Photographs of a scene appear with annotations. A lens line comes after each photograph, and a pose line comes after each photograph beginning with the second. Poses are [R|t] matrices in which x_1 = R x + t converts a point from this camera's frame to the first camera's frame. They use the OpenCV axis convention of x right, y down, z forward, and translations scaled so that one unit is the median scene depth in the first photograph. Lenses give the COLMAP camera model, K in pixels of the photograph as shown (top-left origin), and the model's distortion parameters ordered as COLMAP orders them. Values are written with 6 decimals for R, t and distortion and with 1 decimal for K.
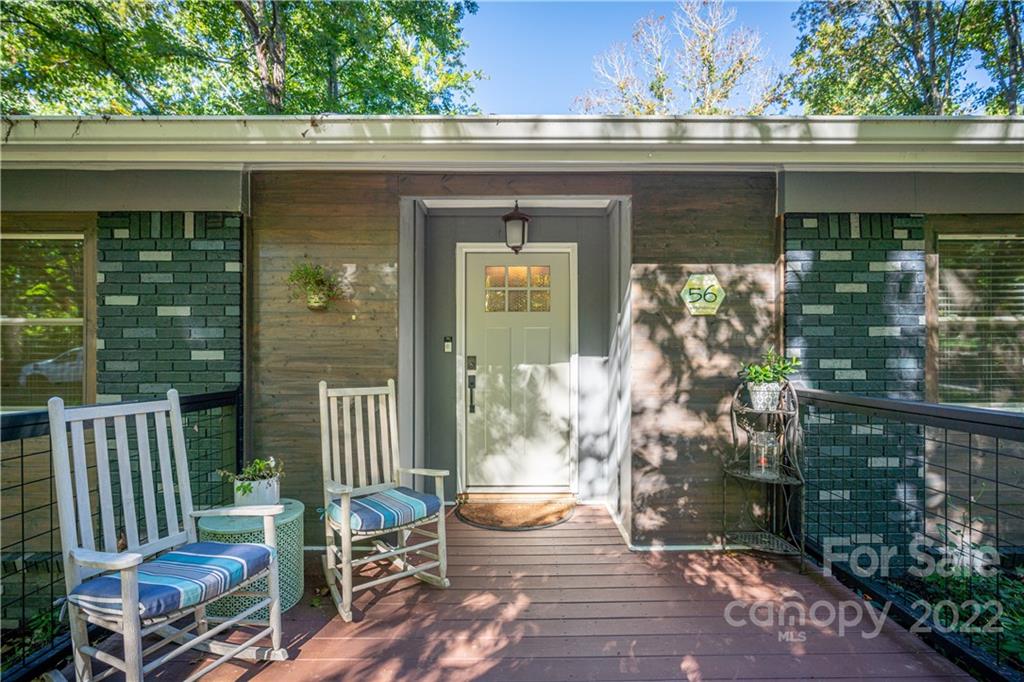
lens RADIAL K [[465.3, 0, 513.2], [0, 465.3, 354.3], [0, 0, 1]] dist [-0.000130, 0.000381]
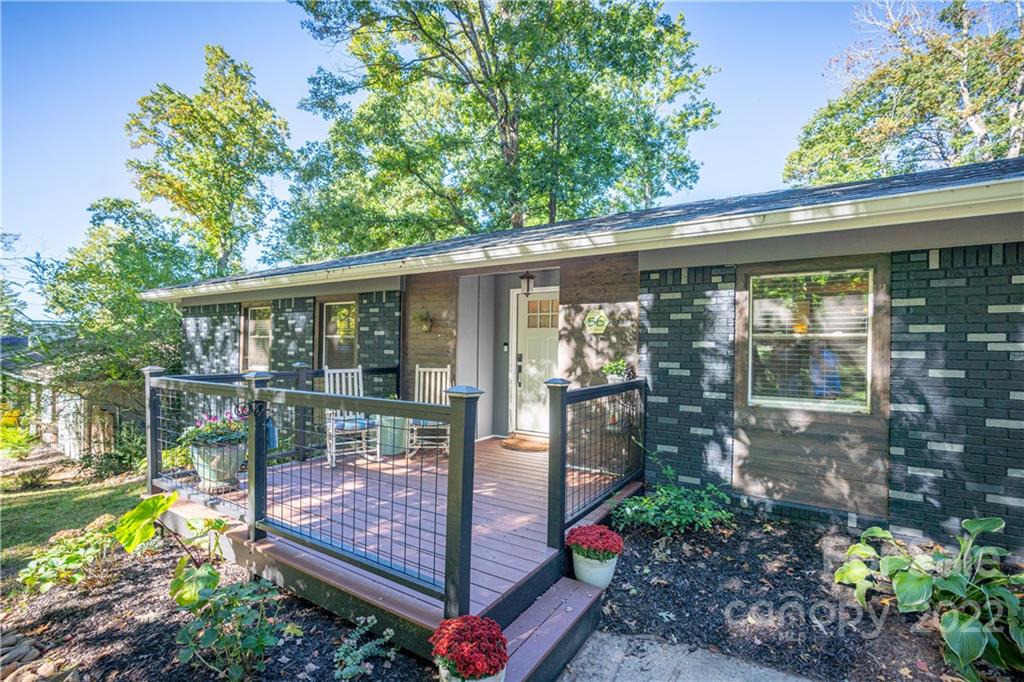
lens RADIAL K [[460.7, 0, 512.0], [0, 460.7, 341.0], [0, 0, 1]] dist [-0.000111, 0.000054]
pose [[0.839743, 0.006810, -0.542942, 1.087553], [-0.011638, 0.999917, -0.005458, -0.045672], [0.542860, 0.010902, 0.839752, -0.591791]]
